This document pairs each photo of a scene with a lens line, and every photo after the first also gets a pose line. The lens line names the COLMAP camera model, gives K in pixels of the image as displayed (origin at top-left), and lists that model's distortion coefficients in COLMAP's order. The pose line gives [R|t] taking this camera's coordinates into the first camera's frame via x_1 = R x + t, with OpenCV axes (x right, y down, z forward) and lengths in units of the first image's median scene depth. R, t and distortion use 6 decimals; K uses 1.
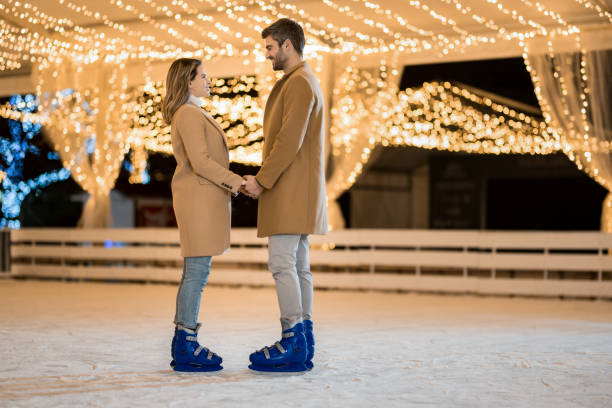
lens RADIAL K [[1478.2, 0, 290.8], [0, 1478.2, 214.5], [0, 0, 1]] dist [-0.001496, -0.377059]
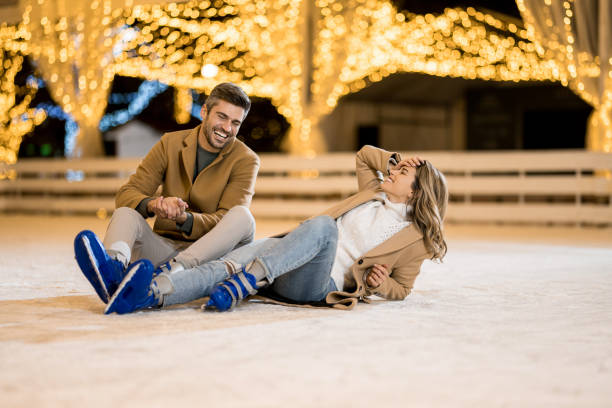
lens RADIAL K [[1423.5, 0, 306.5], [0, 1423.5, 196.2], [0, 0, 1]] dist [0.000713, -0.464471]
pose [[0.998016, -0.006868, -0.062588, 0.077065], [0.008320, 0.999702, 0.022958, 0.014043], [0.062412, -0.023433, 0.997775, 0.091748]]
